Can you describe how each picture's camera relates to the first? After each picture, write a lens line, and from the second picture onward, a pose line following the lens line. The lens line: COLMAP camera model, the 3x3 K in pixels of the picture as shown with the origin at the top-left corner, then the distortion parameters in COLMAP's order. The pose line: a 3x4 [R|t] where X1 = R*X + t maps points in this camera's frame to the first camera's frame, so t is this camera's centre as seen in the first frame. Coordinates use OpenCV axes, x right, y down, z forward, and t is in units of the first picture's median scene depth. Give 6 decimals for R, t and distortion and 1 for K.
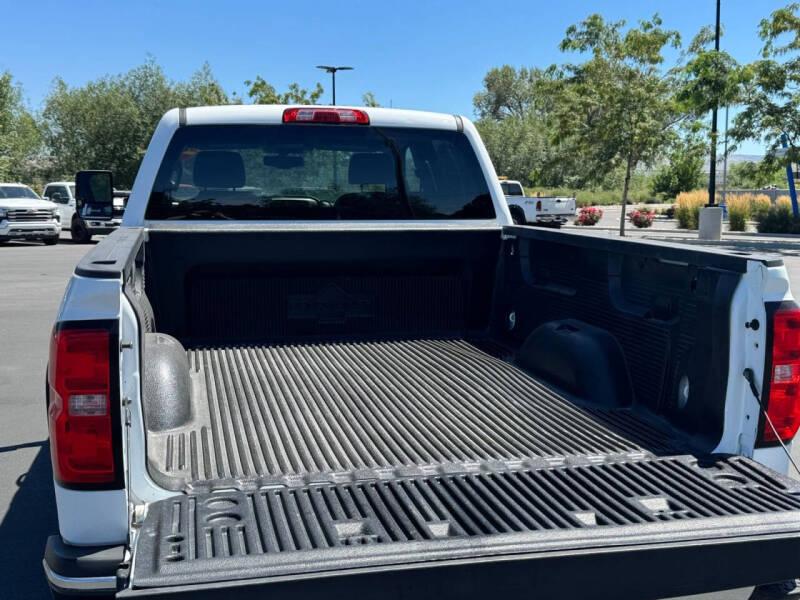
lens RADIAL K [[912.6, 0, 400.0], [0, 912.6, 300.0], [0, 0, 1]] dist [0.183577, -0.479683]
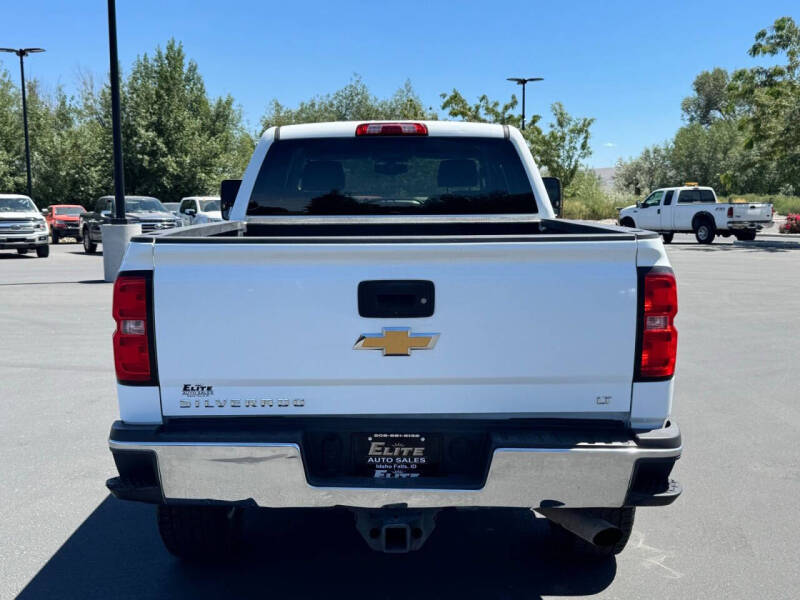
lens RADIAL K [[912.6, 0, 400.0], [0, 912.6, 300.0], [0, 0, 1]] dist [0.183577, -0.479683]
pose [[0.975828, 0.013572, -0.218116, 0.027216], [-0.016232, 0.999814, -0.010408, 0.005157], [0.217935, 0.013697, 0.975867, -0.024064]]
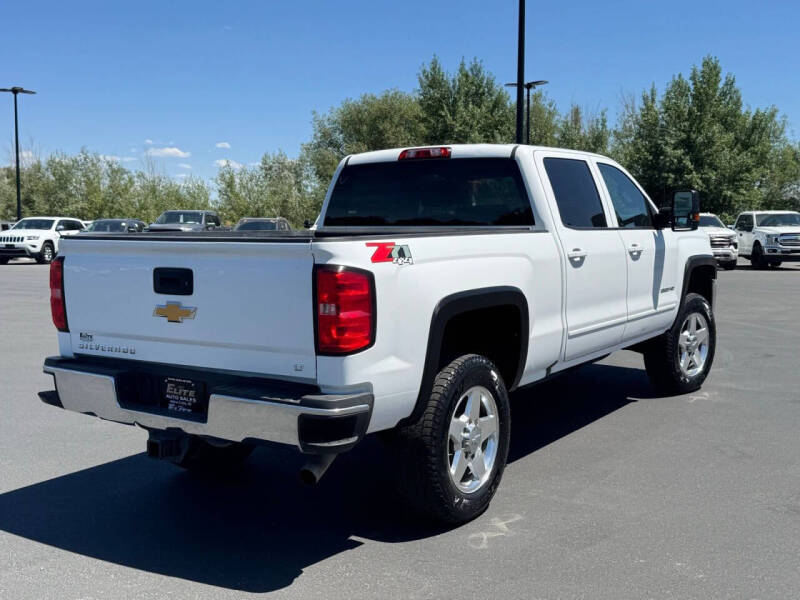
lens RADIAL K [[912.6, 0, 400.0], [0, 912.6, 300.0], [0, 0, 1]] dist [0.183577, -0.479683]
pose [[0.685588, 0.052881, -0.726067, 0.129571], [-0.077629, 0.996982, -0.000690, 0.004258], [0.723839, 0.056837, 0.687624, 0.001035]]
